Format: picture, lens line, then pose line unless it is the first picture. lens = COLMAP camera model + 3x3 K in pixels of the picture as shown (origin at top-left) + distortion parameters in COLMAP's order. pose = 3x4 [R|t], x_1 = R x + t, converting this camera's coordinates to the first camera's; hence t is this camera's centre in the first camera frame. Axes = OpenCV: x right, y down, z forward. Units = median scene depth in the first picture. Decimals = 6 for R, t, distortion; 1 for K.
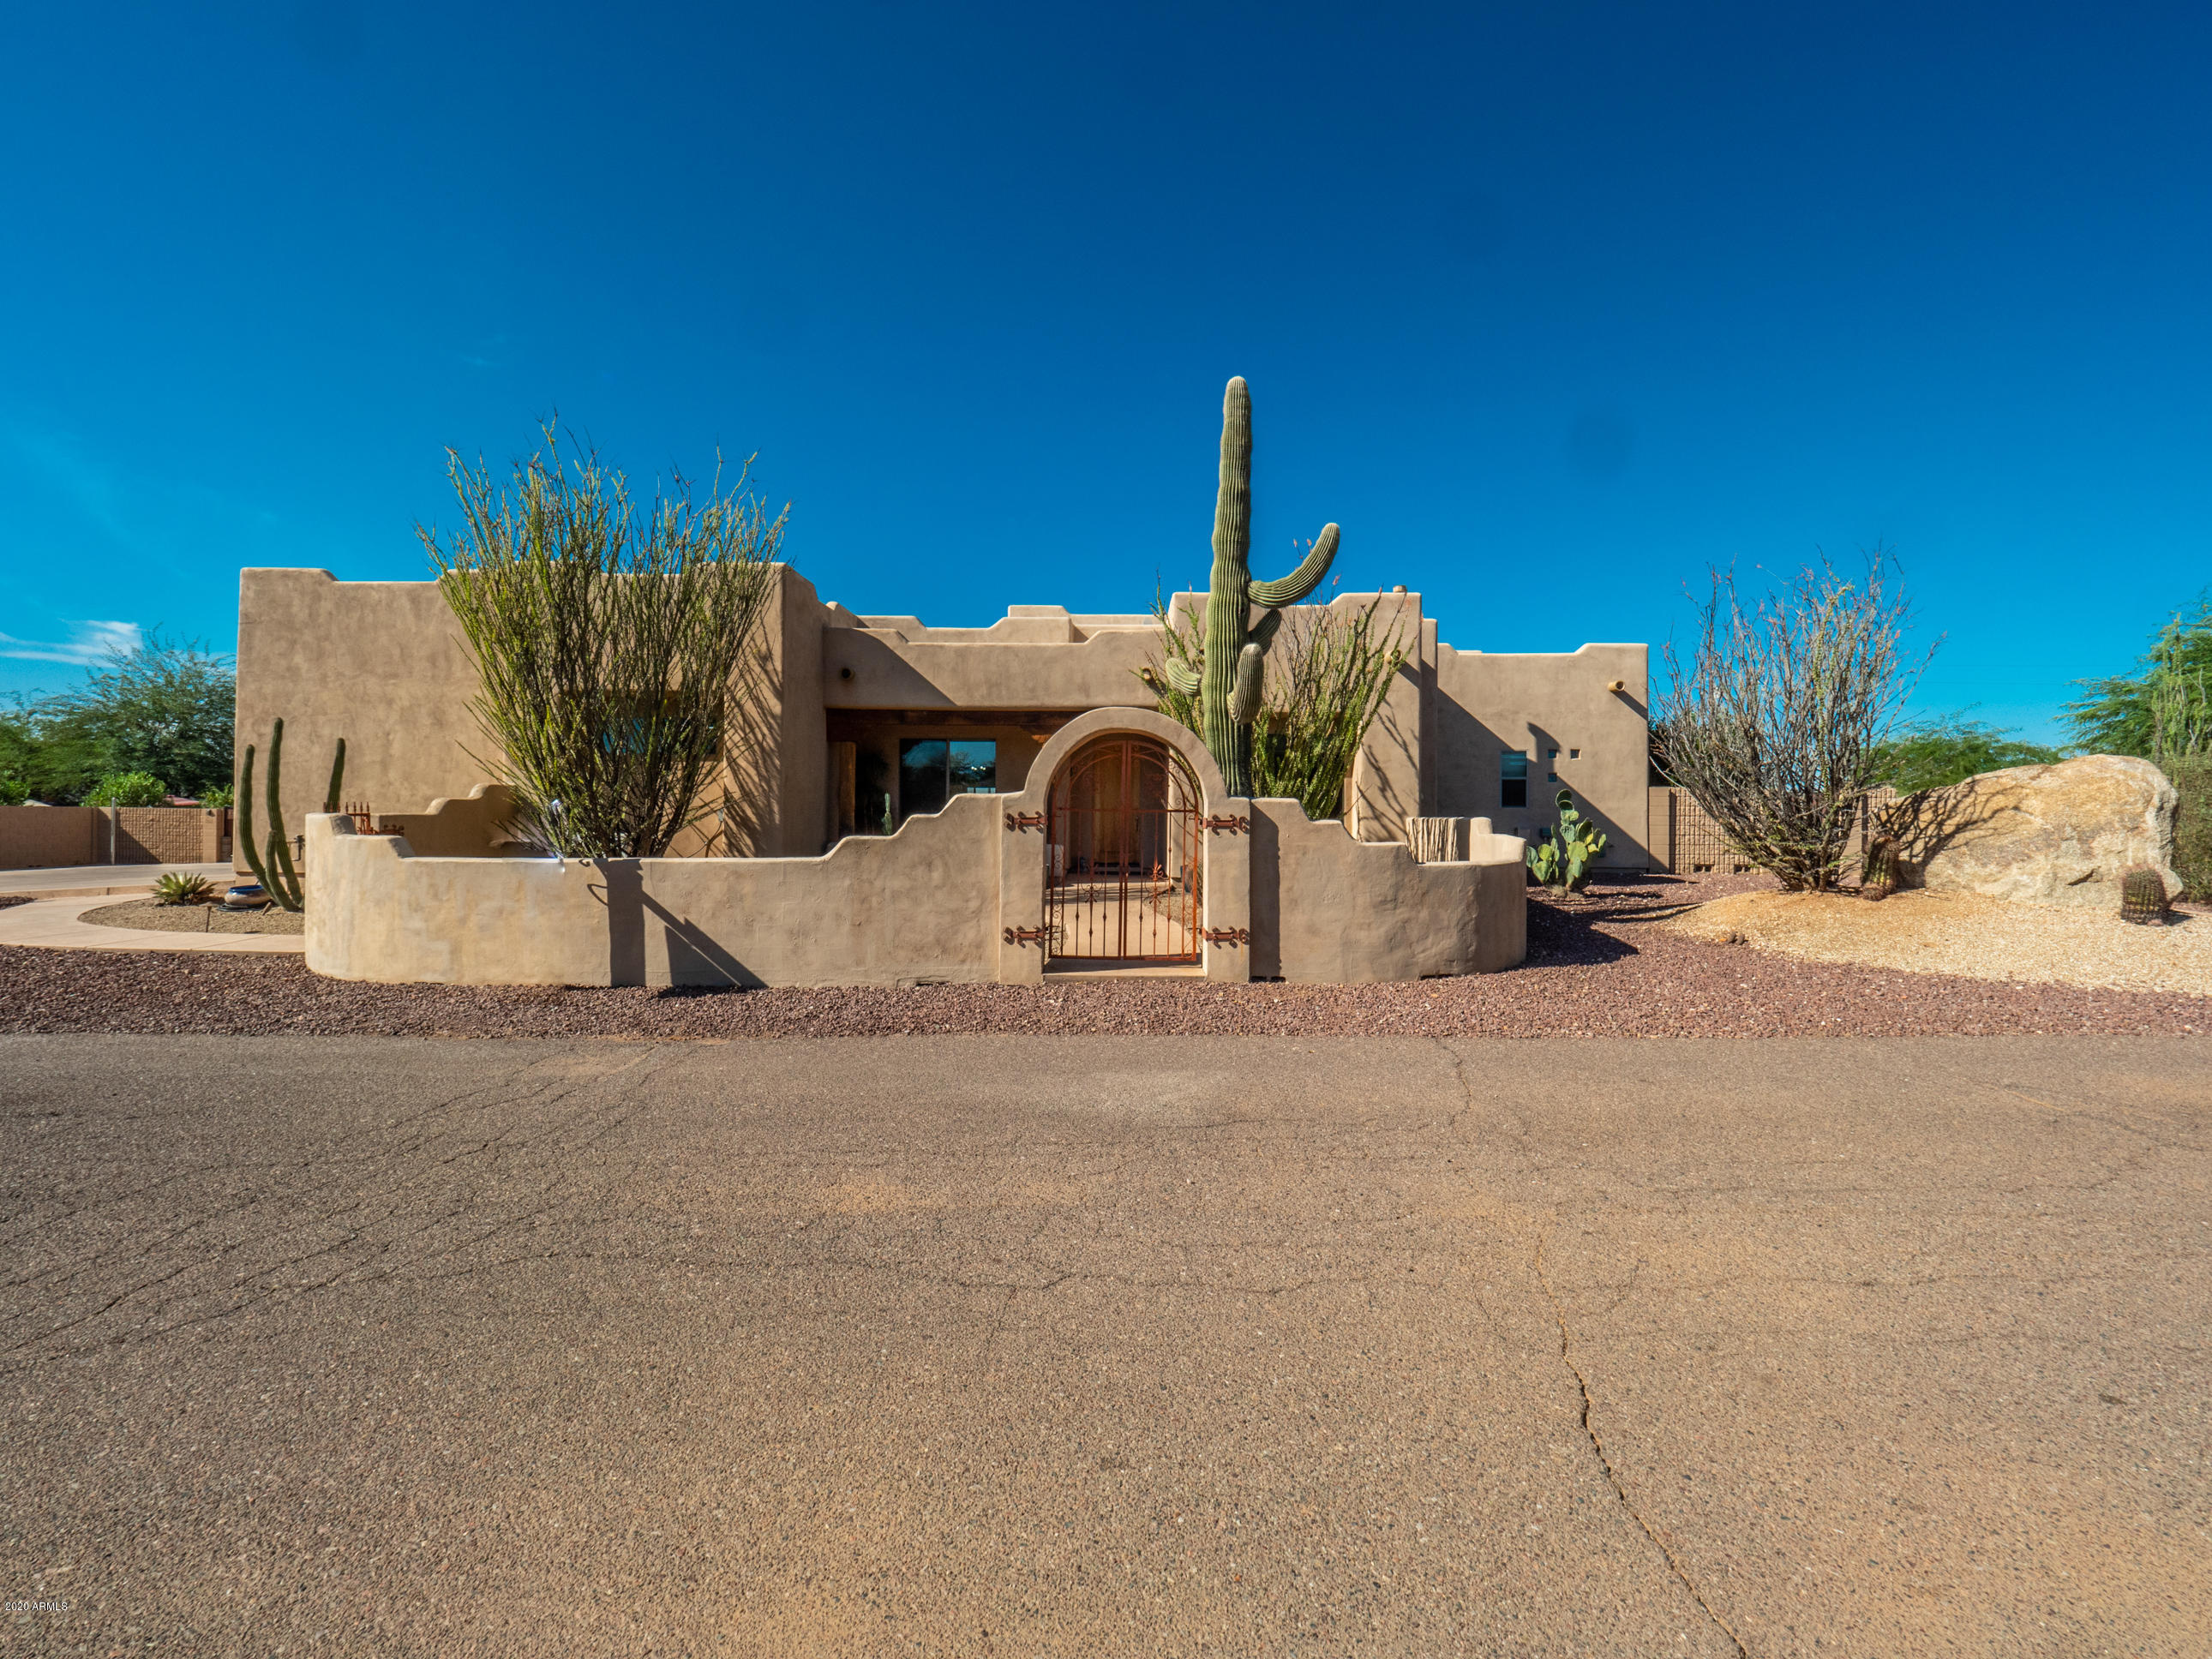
lens RADIAL K [[940.8, 0, 1102.2], [0, 940.8, 811.1], [0, 0, 1]] dist [-0.001315, -0.003985]
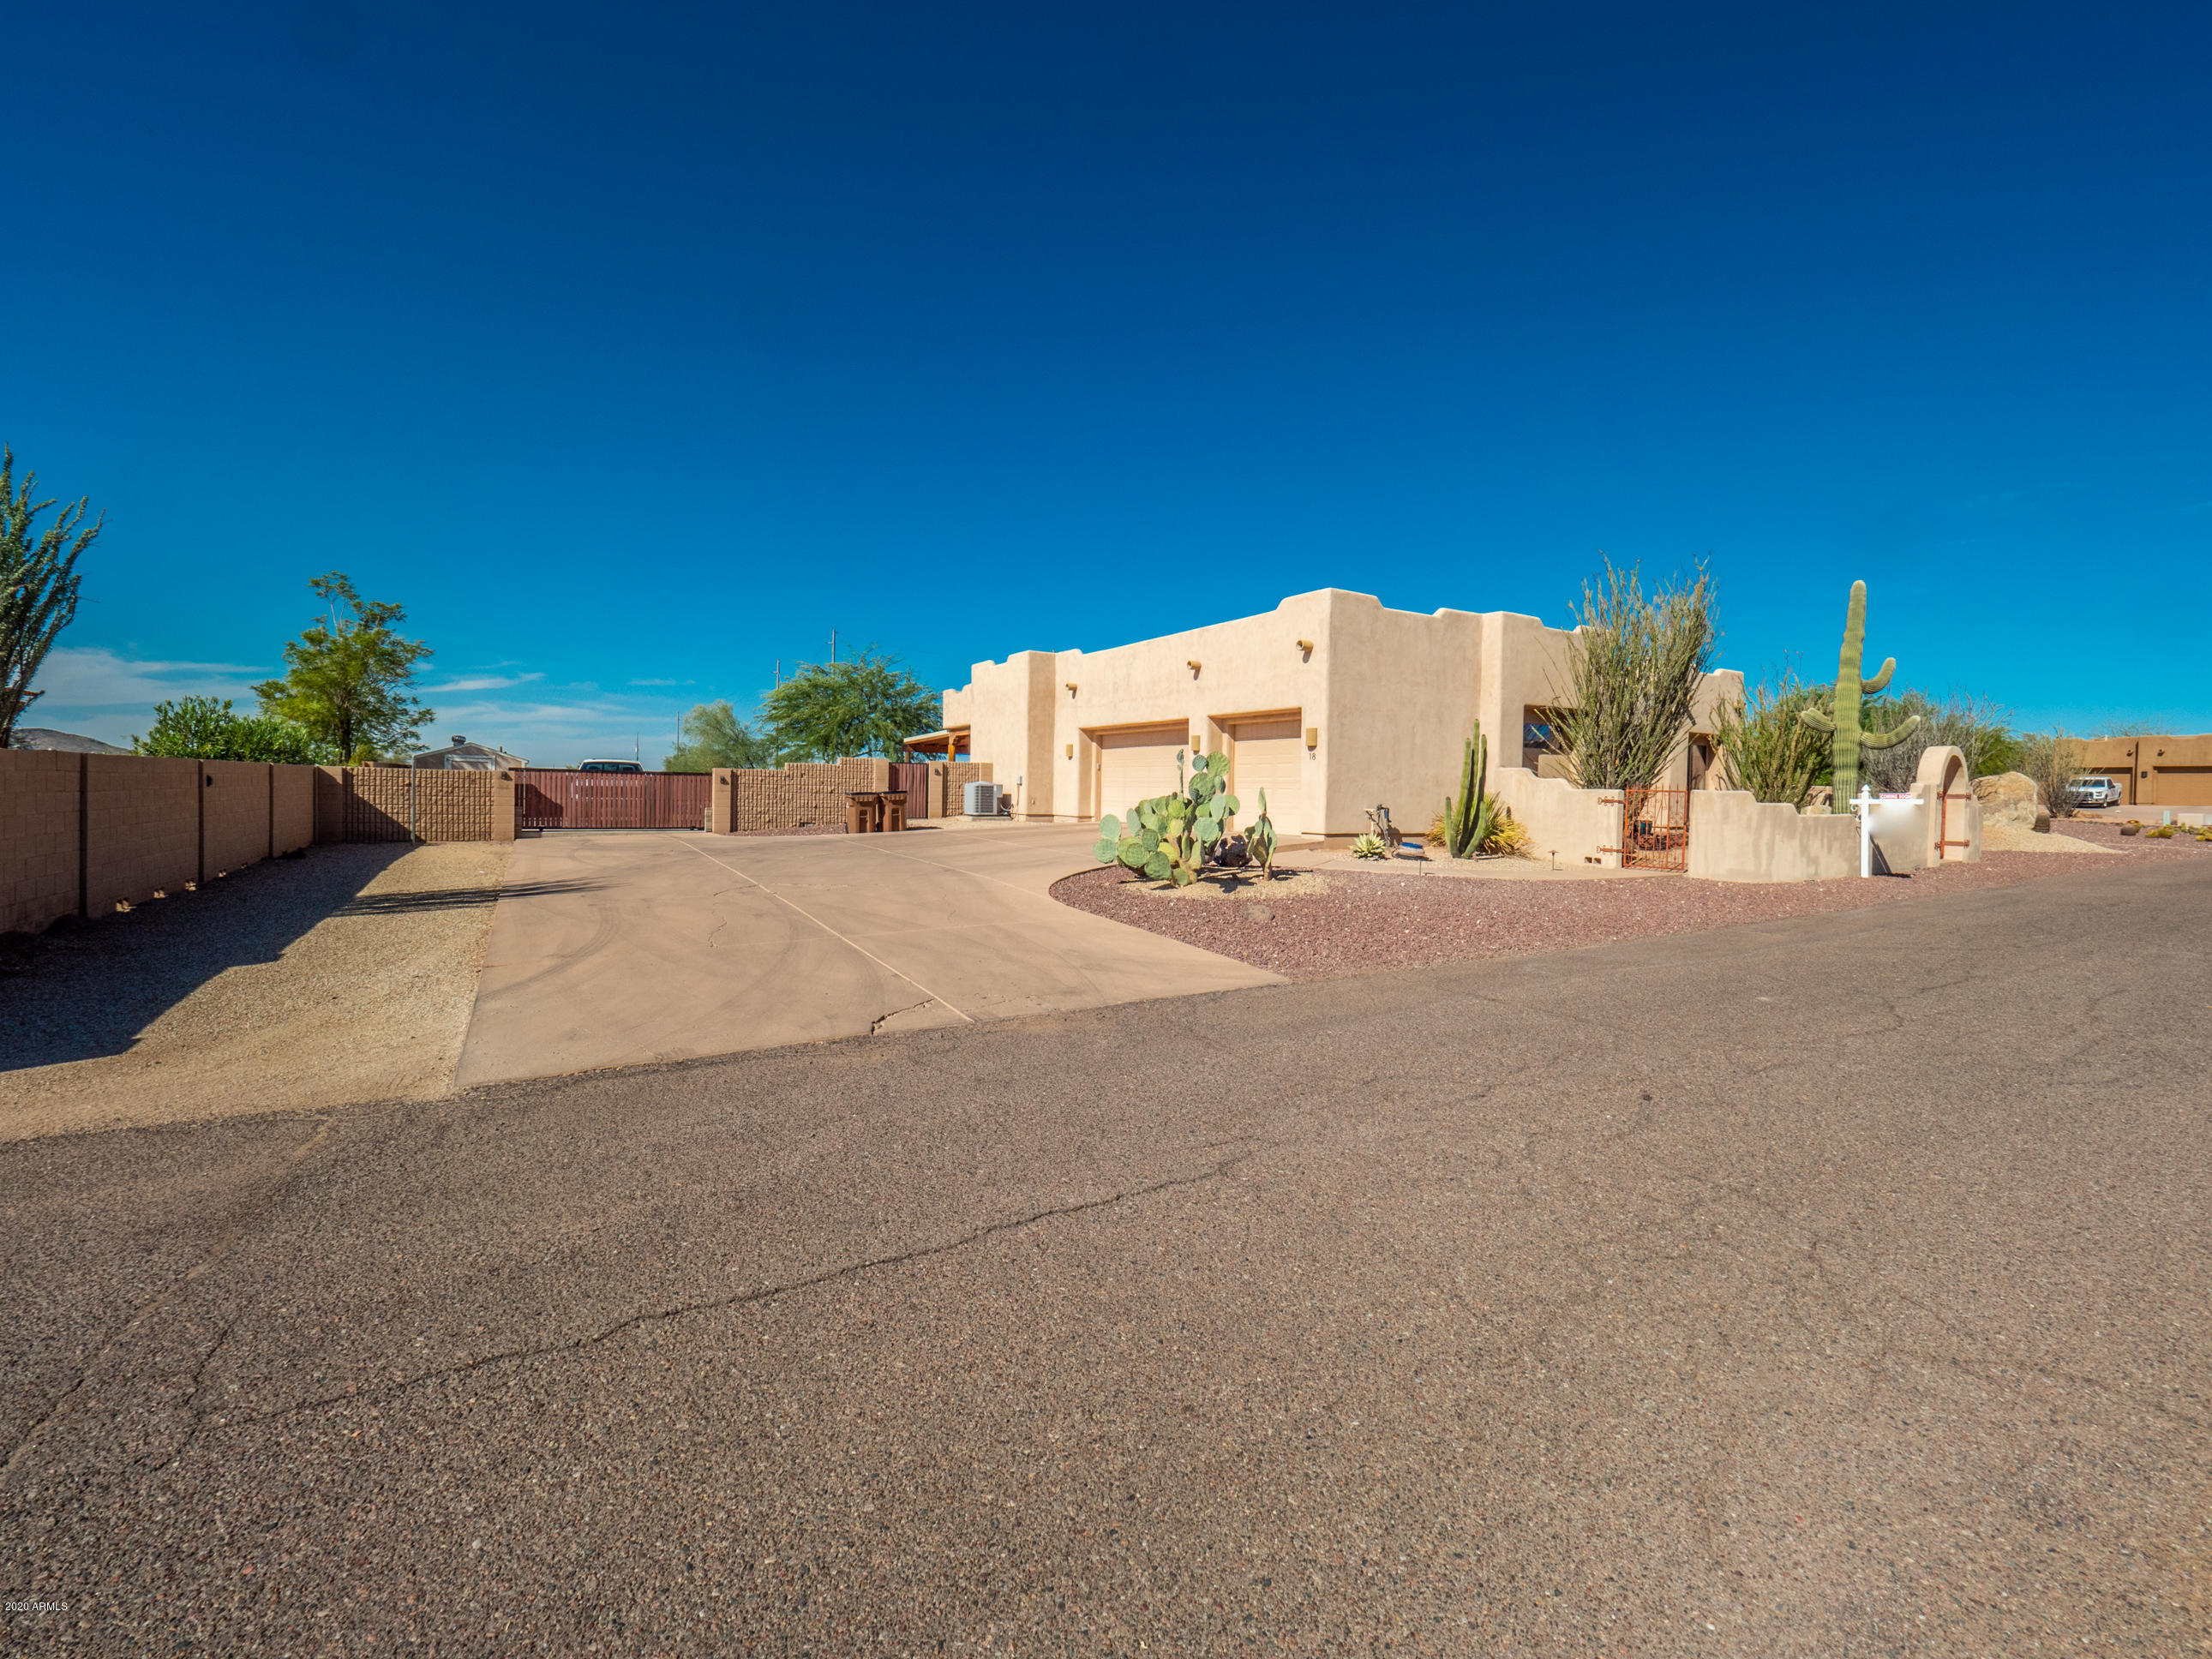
lens RADIAL K [[940.8, 0, 1102.2], [0, 940.8, 811.1], [0, 0, 1]] dist [-0.001315, -0.003985]
pose [[0.841075, -0.006990, 0.540873, -1.859194], [-0.013533, 0.999332, 0.033959, -0.003336], [-0.540749, -0.035881, 0.840419, 0.111239]]
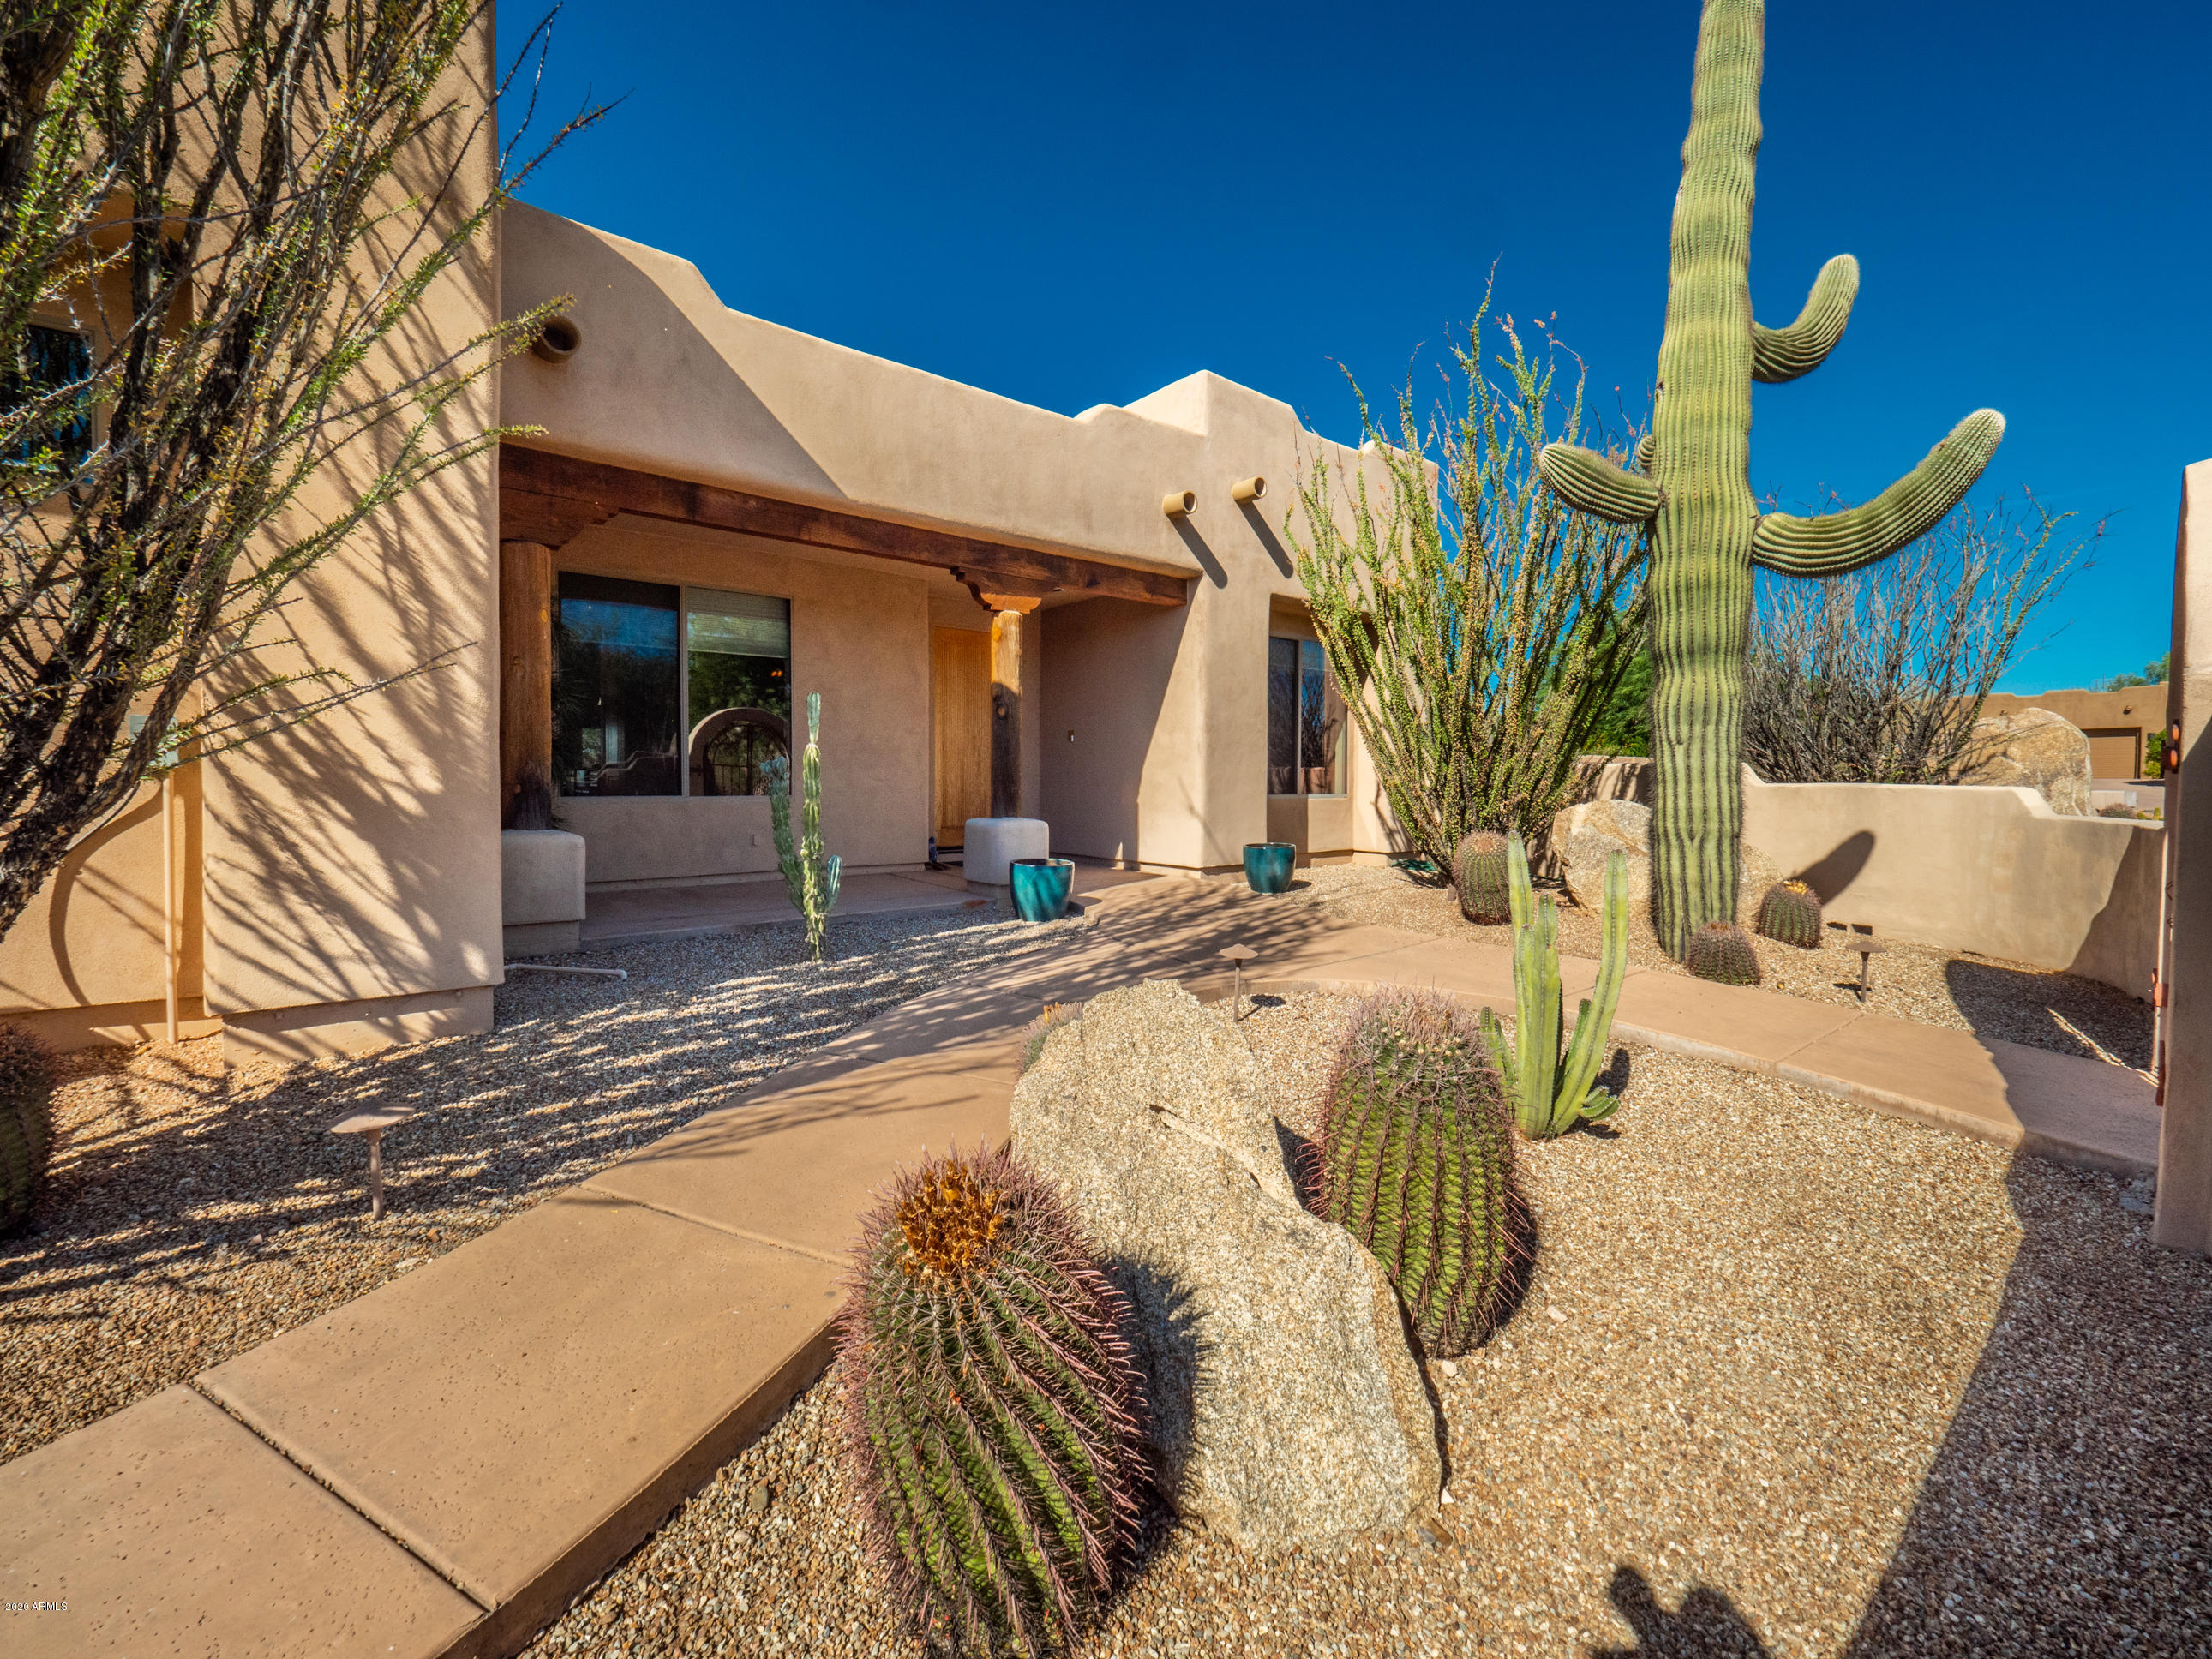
lens RADIAL K [[940.8, 0, 1102.2], [0, 940.8, 811.1], [0, 0, 1]] dist [-0.001315, -0.003985]
pose [[0.743225, -0.031682, 0.668291, -0.379396], [0.000381, 0.998898, 0.046931, 0.008307], [-0.669041, -0.034625, 0.742418, 0.647617]]
